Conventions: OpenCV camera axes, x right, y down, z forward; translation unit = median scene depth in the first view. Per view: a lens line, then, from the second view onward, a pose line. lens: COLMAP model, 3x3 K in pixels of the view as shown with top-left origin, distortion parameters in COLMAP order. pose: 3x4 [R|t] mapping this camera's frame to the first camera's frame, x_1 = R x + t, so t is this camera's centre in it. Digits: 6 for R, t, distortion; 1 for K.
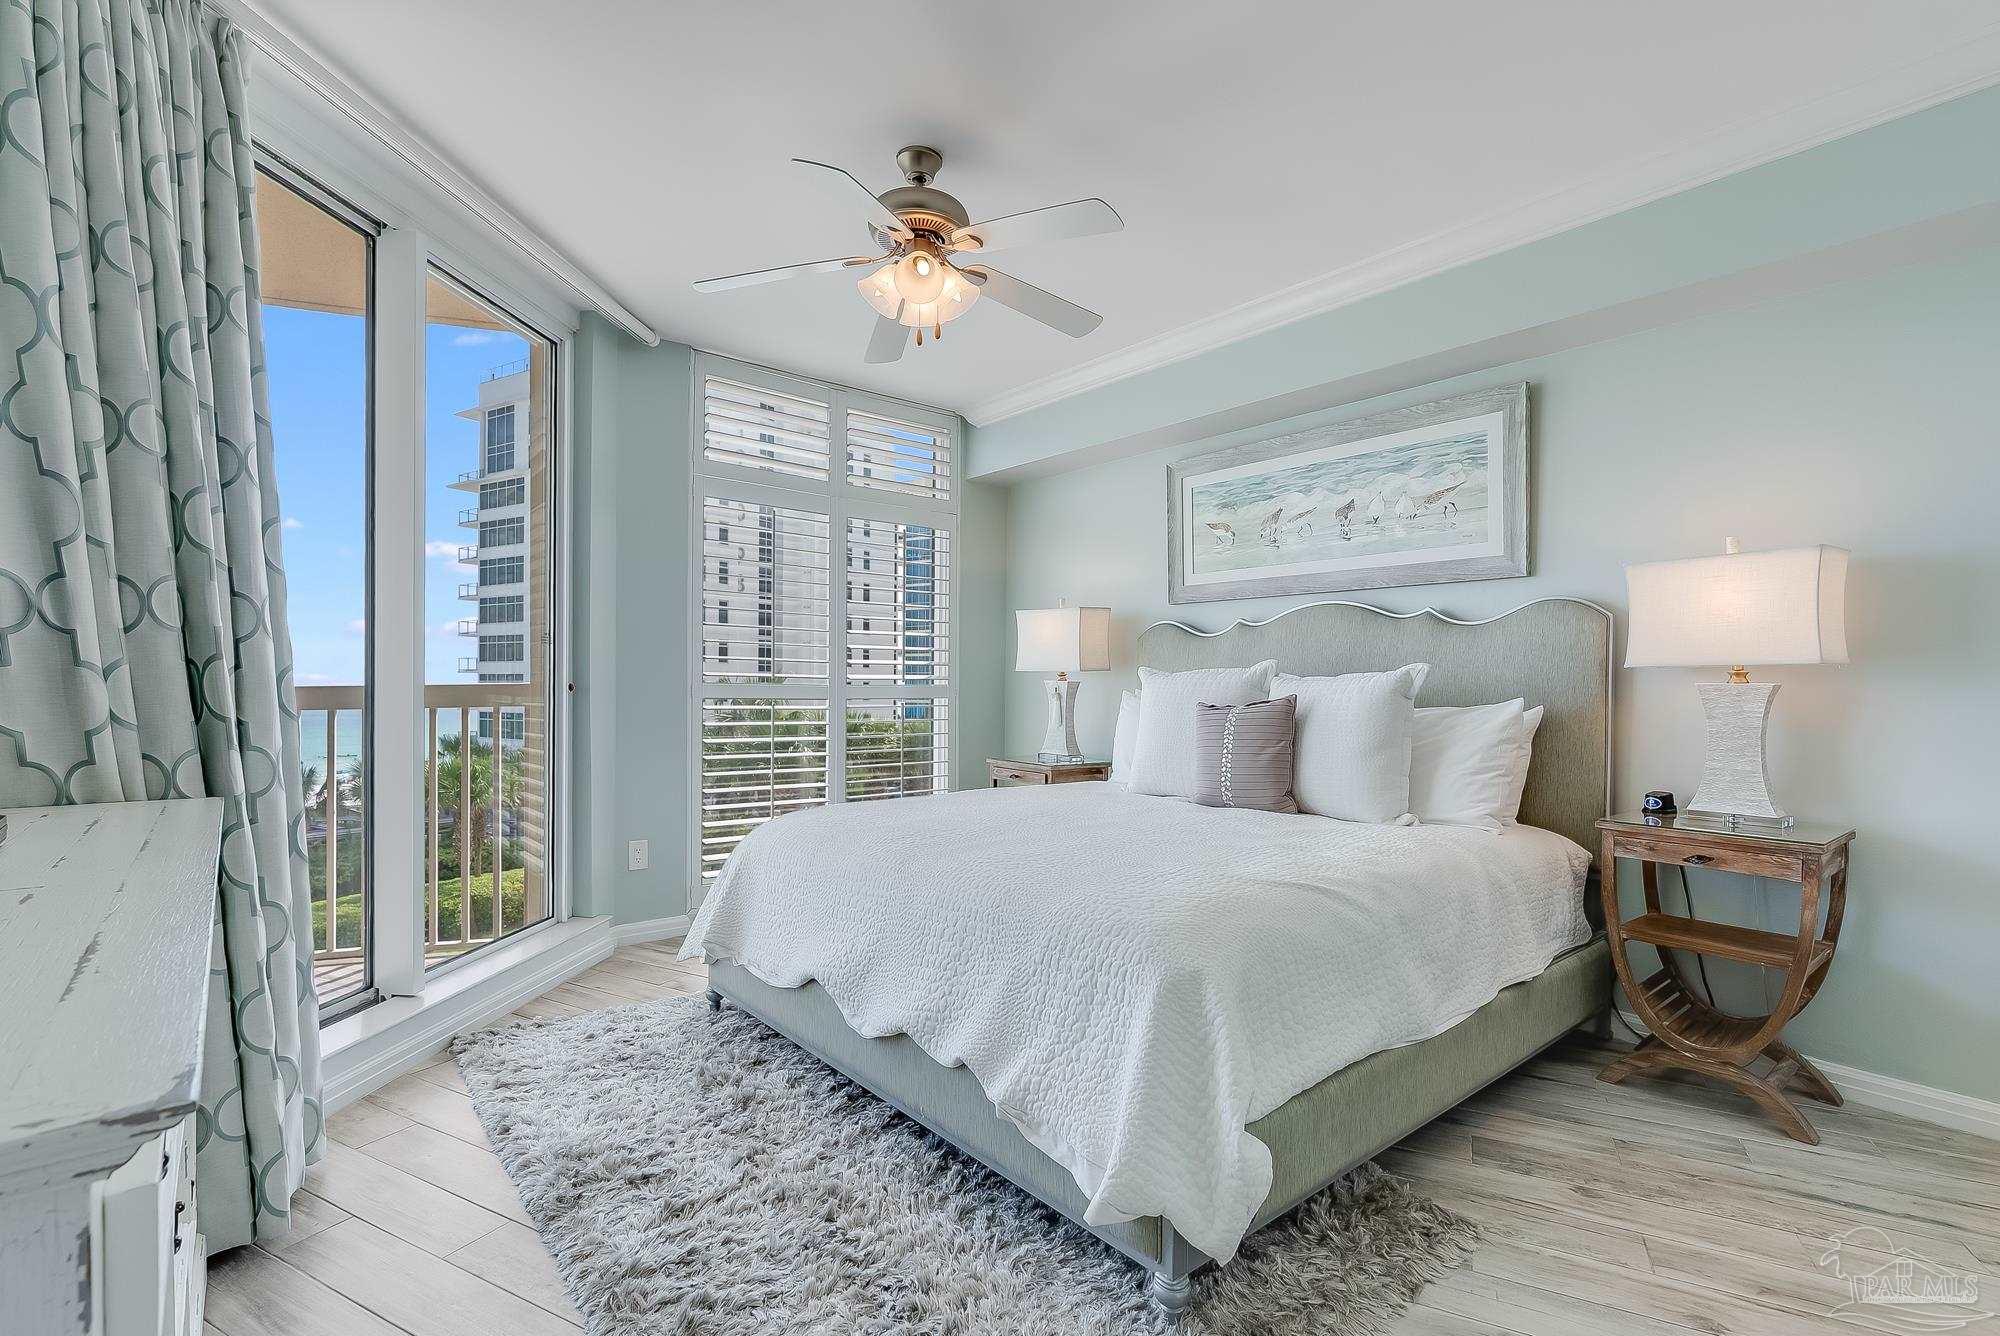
lens RADIAL K [[902.5, 0, 1004.0], [0, 902.5, 680.5], [0, 0, 1]] dist [0.000115, 0.000654]
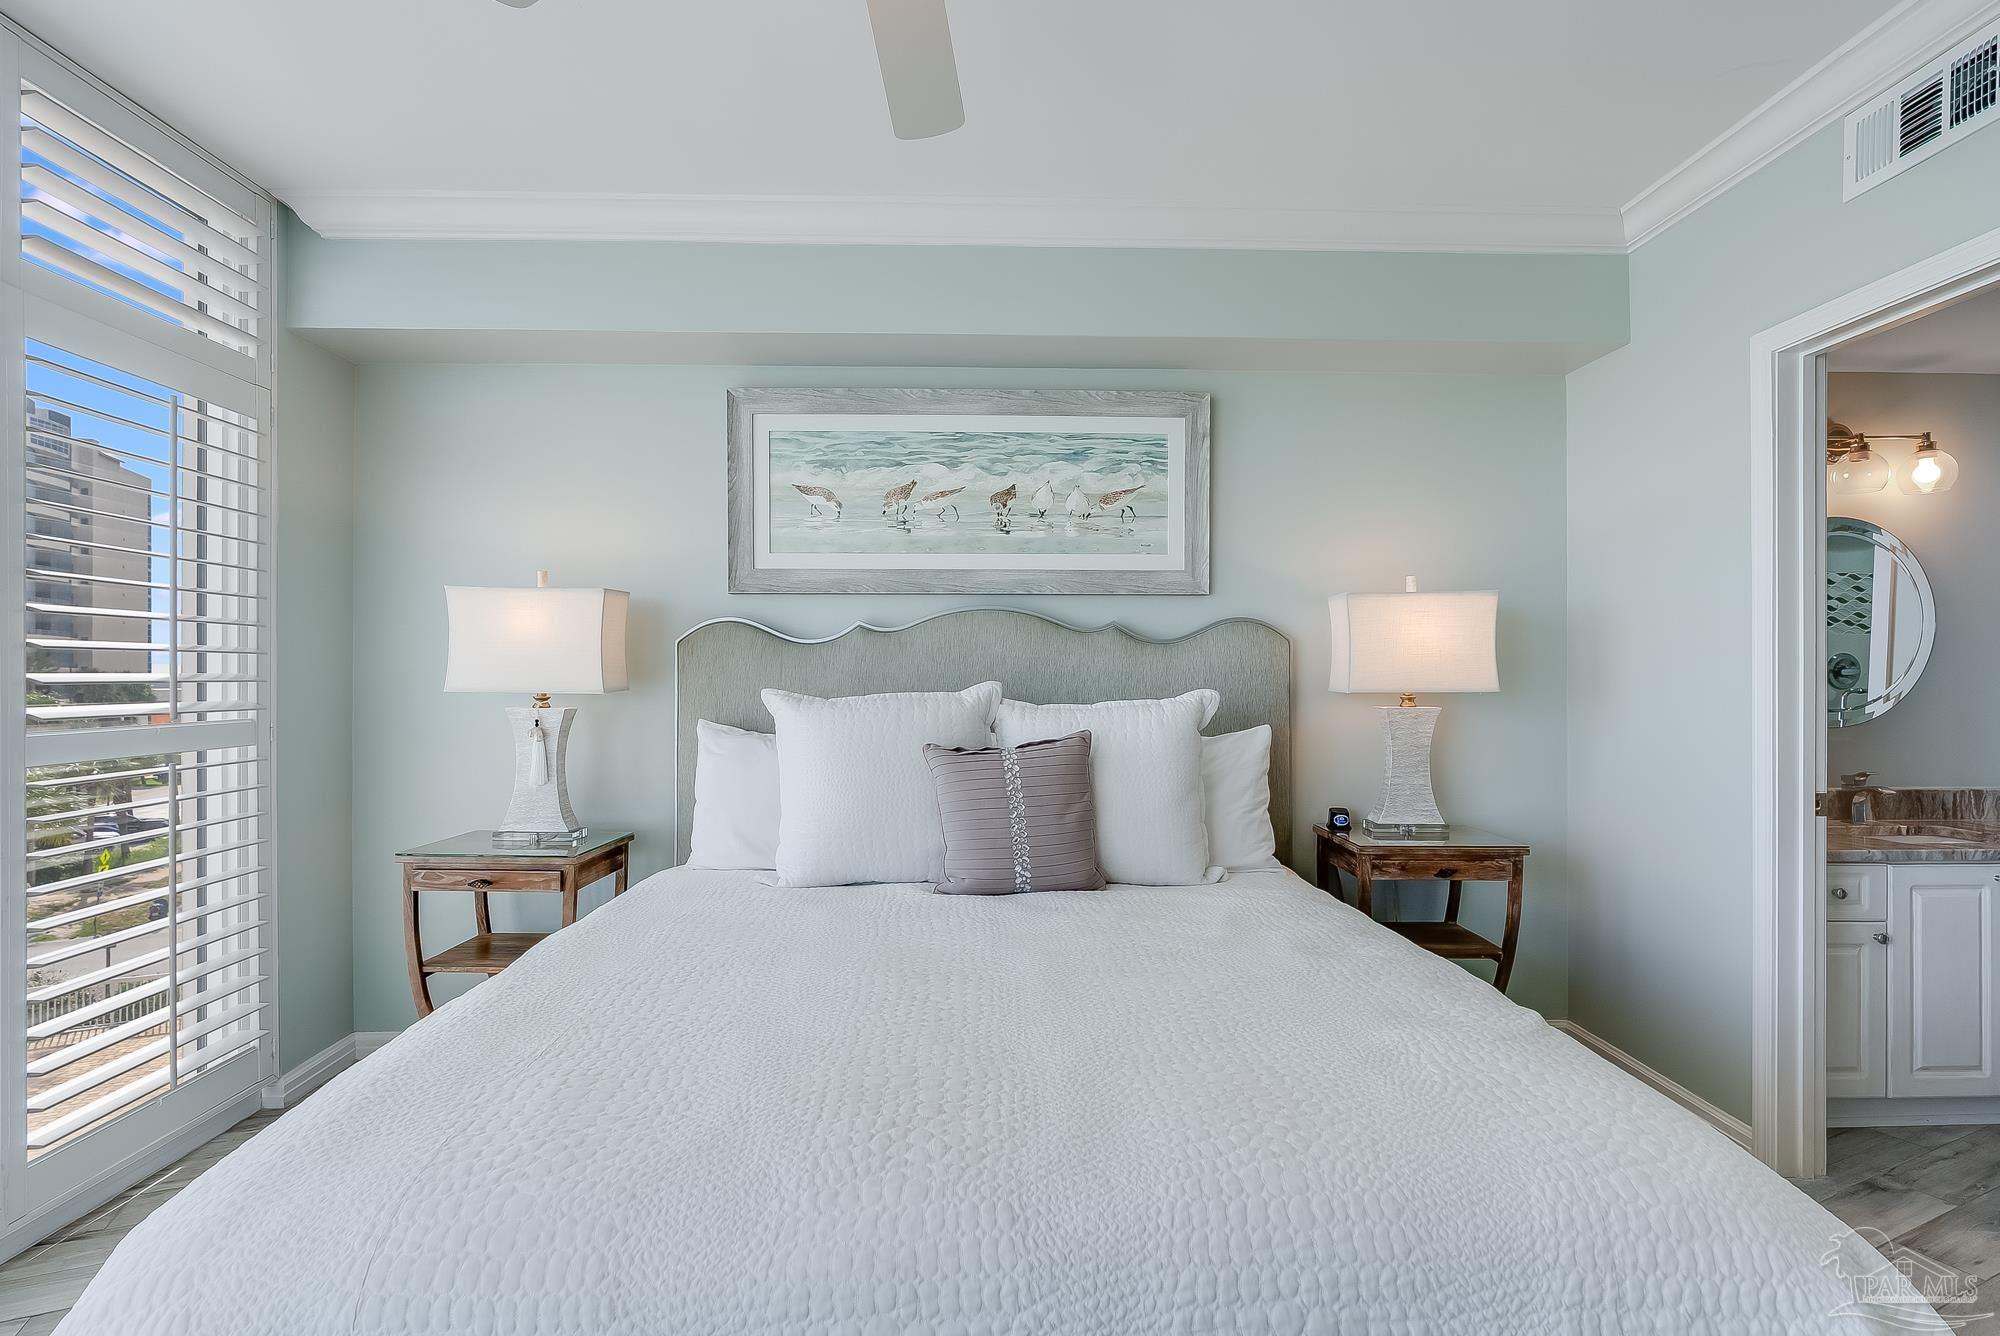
lens RADIAL K [[935.2, 0, 1001.6], [0, 935.2, 678.6], [0, 0, 1]] dist [-0.003684, 0.001644]
pose [[0.629569, -0.006871, 0.776915, -0.289181], [0.001841, 0.999971, 0.007352, -0.029407], [-0.776943, -0.003198, 0.629563, 0.470780]]
